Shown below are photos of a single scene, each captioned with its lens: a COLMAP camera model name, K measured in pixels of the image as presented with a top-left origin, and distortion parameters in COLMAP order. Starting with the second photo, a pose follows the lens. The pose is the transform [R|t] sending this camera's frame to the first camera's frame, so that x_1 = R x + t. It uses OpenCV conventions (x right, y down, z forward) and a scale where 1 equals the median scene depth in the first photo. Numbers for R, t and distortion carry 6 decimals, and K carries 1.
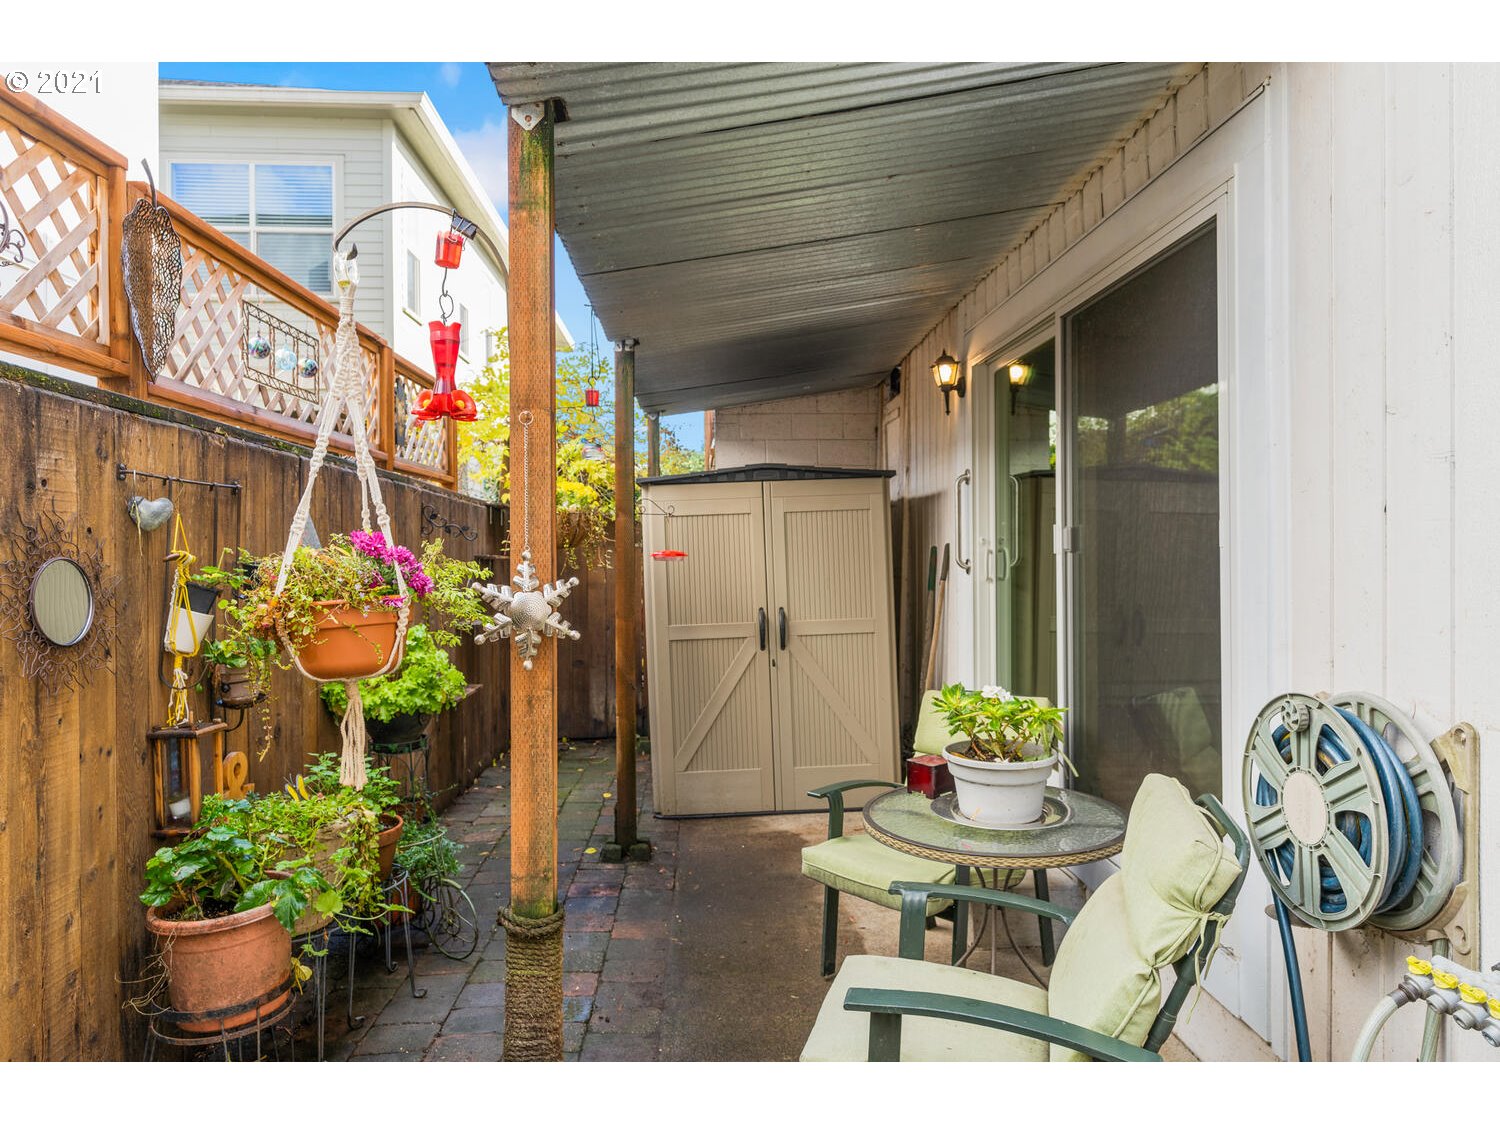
lens RADIAL K [[953.0, 0, 750.0], [0, 953.0, 562.5], [0, 0, 1]] dist [-0.005875, 0.000461]
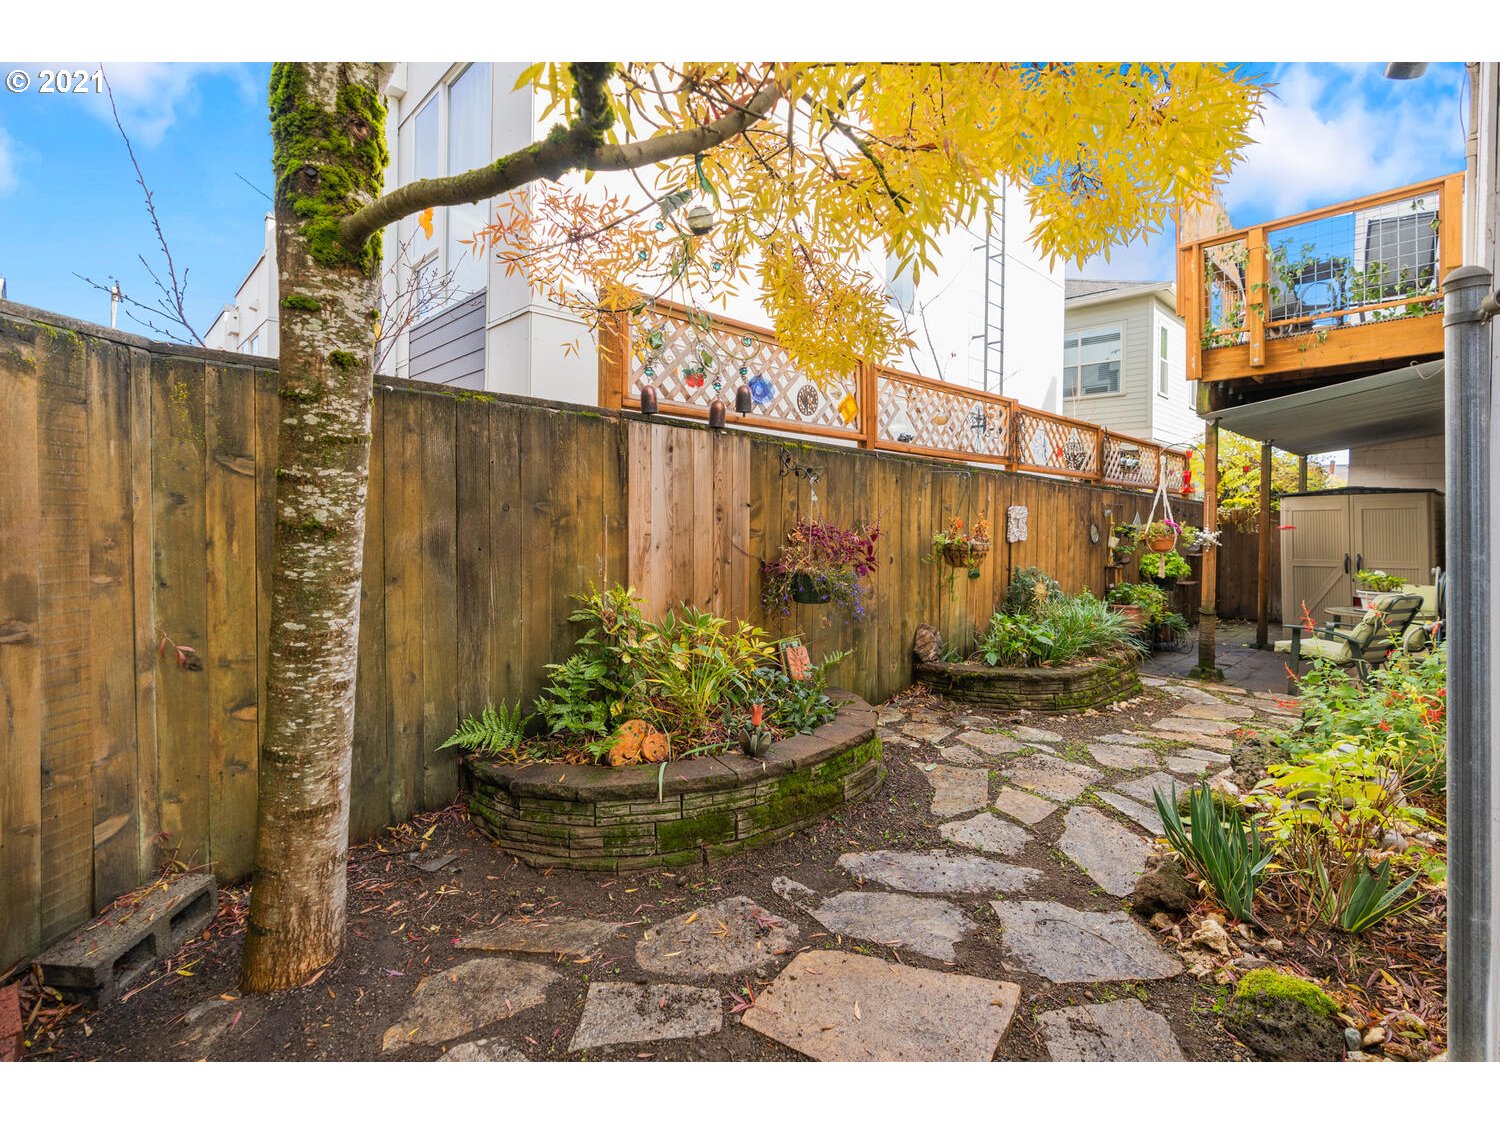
lens RADIAL K [[693.4, 0, 771.4], [0, 693.4, 524.0], [0, 0, 1]] dist [0.001870, 0.000450]
pose [[0.671123, 0.021083, -0.741046, 0.415231], [-0.027762, 0.999609, 0.003297, 0.016456], [0.740826, 0.018360, 0.671446, -1.391937]]
